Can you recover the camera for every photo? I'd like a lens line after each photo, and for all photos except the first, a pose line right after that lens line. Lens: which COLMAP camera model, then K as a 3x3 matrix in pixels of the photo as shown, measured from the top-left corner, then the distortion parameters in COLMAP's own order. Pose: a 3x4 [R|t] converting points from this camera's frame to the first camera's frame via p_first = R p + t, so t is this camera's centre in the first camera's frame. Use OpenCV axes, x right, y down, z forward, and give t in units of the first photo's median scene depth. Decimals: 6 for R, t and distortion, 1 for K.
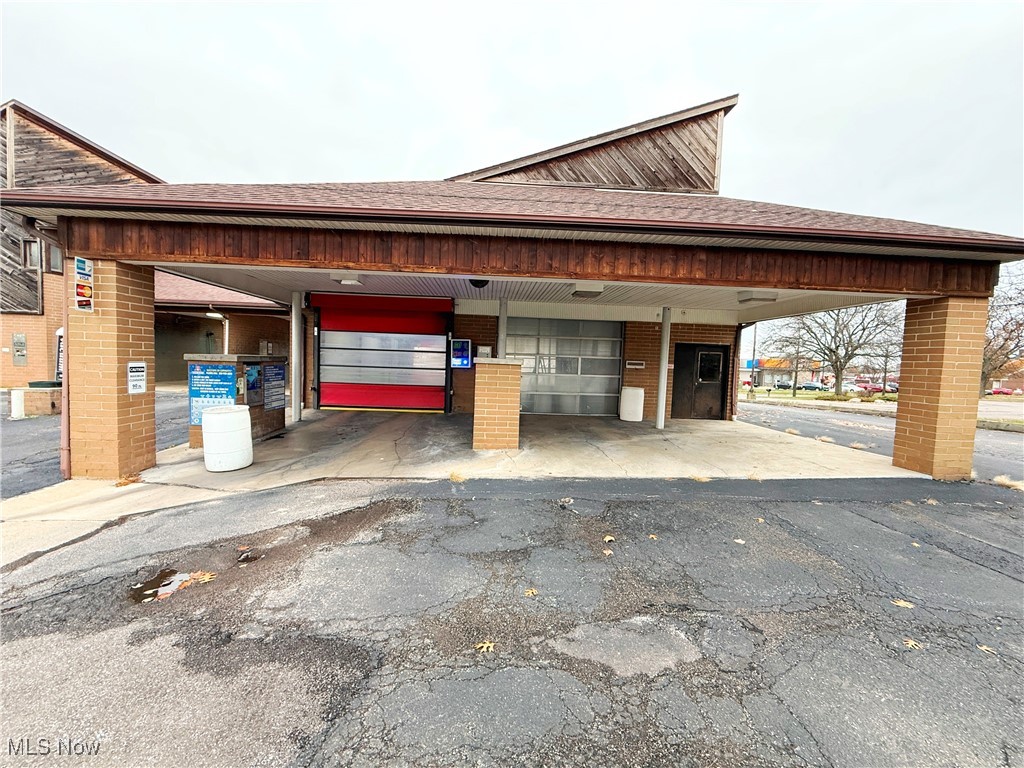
lens RADIAL K [[403.4, 0, 511.1], [0, 403.4, 377.8], [0, 0, 1]] dist [-0.000457, 0.000190]
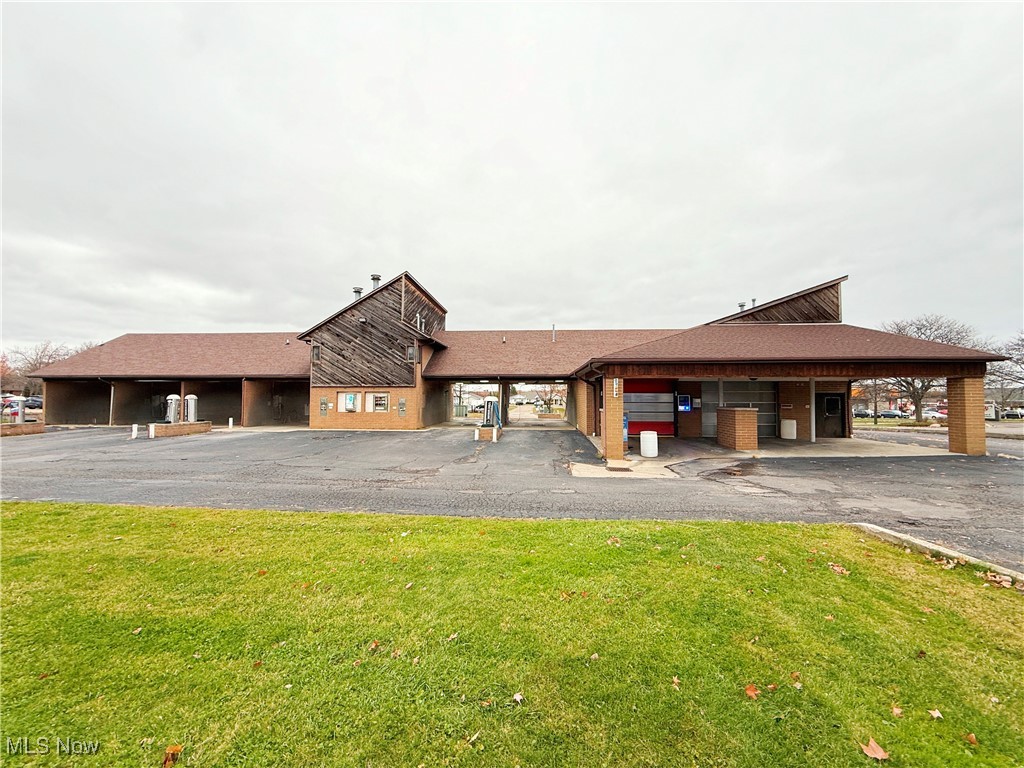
lens RADIAL K [[403.4, 0, 511.1], [0, 403.4, 377.8], [0, 0, 1]] dist [-0.000457, 0.000190]
pose [[0.993832, -0.038271, -0.104084, -0.658999], [0.028717, 0.995365, -0.091785, -0.028407], [0.107115, 0.088230, 0.990324, -0.816882]]
